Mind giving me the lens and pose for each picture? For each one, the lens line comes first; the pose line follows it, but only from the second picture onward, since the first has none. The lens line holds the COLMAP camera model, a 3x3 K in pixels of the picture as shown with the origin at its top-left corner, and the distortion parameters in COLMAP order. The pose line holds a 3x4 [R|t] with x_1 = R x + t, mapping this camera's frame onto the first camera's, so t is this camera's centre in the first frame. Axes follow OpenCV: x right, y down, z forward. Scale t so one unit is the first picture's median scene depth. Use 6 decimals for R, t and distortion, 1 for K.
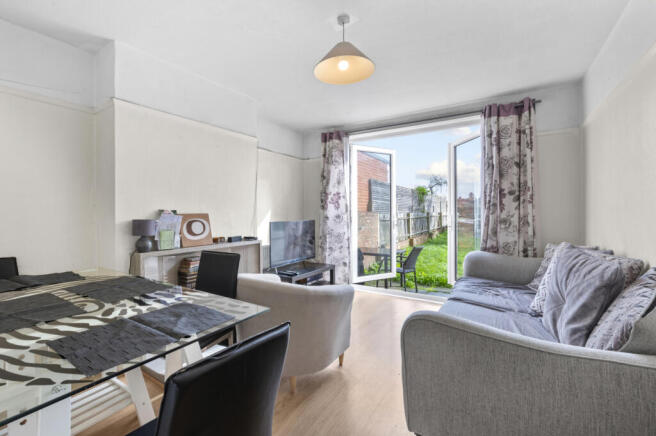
lens RADIAL K [[259.8, 0, 307.4], [0, 259.8, 203.4], [0, 0, 1]] dist [0.008763, 0.000071]
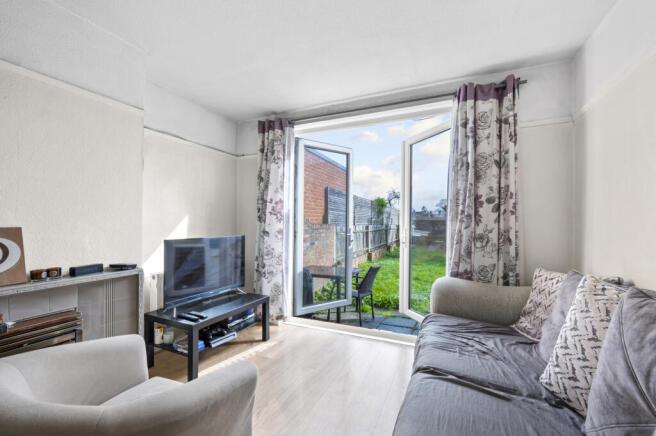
lens RADIAL K [[259.8, 0, 329.1], [0, 259.8, 222.2], [0, 0, 1]] dist [0.008763, 0.000071]
pose [[0.976421, 0.004671, 0.215823, 0.127962], [-0.010336, 0.999631, 0.025126, 0.006400], [-0.215626, -0.026765, 0.976109, 0.285539]]
